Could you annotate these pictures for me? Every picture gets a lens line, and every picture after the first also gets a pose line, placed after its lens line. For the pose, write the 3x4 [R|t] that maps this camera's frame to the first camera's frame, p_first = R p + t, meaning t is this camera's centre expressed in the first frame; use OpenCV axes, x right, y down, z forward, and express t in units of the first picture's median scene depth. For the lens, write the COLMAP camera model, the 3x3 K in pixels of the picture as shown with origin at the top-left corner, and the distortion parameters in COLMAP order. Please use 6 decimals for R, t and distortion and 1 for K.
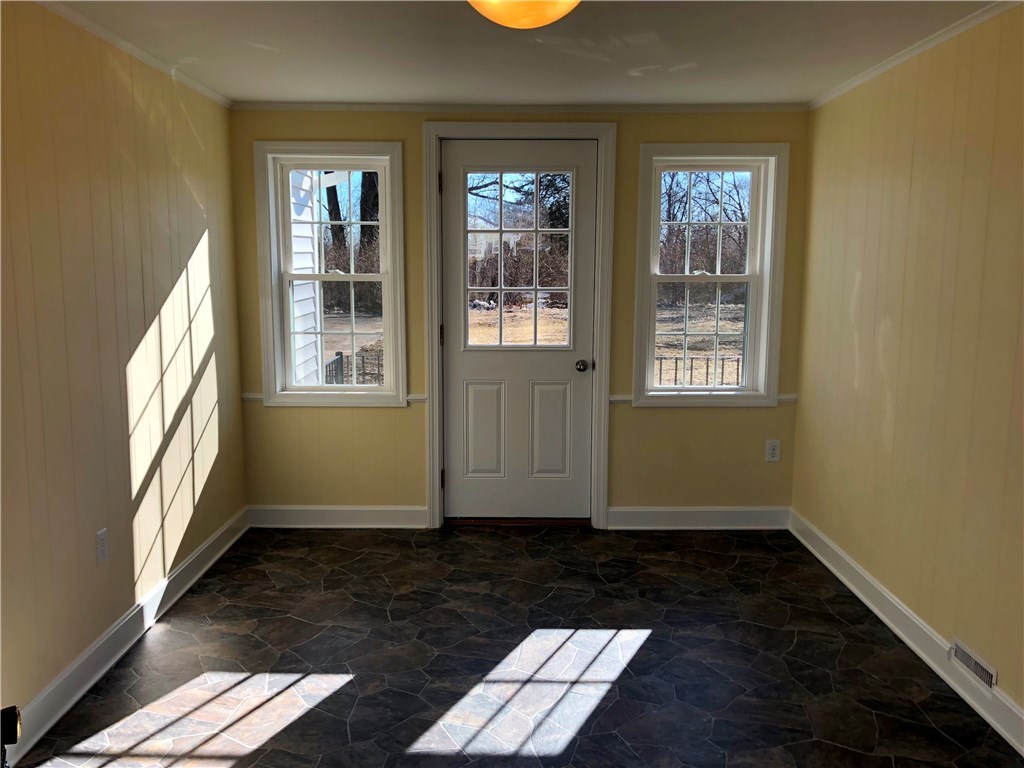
lens RADIAL K [[907.6, 0, 504.7], [0, 907.6, 384.0], [0, 0, 1]] dist [0.028728, -0.038042]
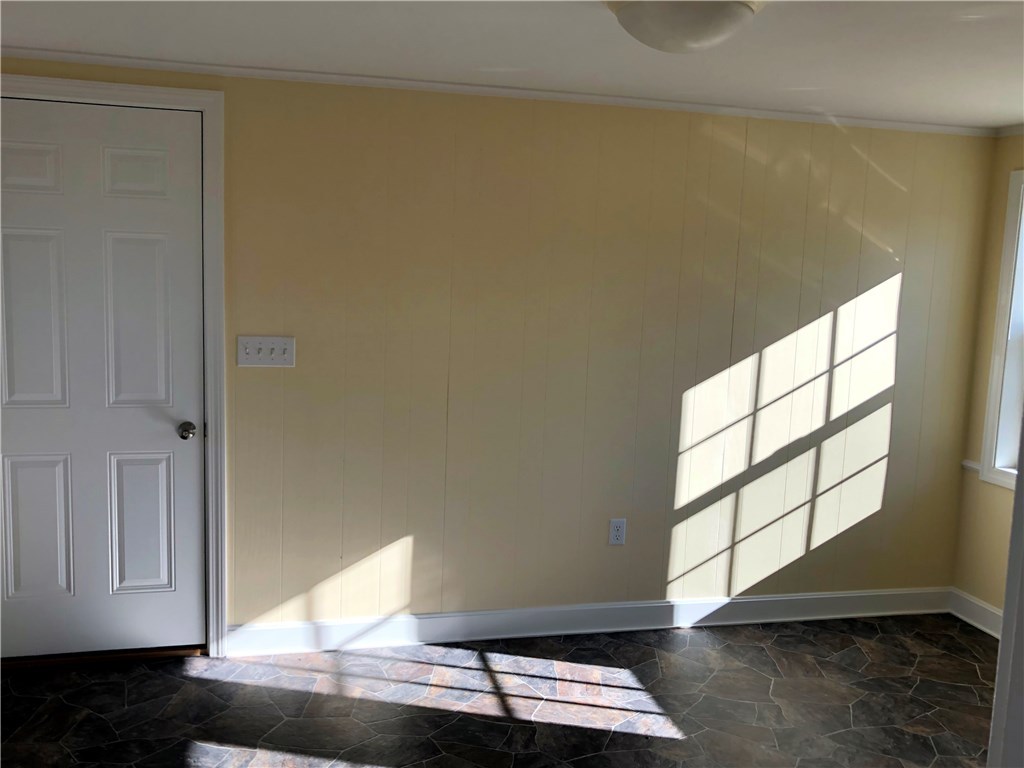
lens RADIAL K [[907.6, 0, 505.5], [0, 907.6, 384.4], [0, 0, 1]] dist [0.028728, -0.038042]
pose [[0.252833, 0.131432, -0.958541, 0.535393], [-0.167622, 0.981698, 0.090394, -0.081990], [0.952879, 0.137818, 0.270237, 0.414988]]
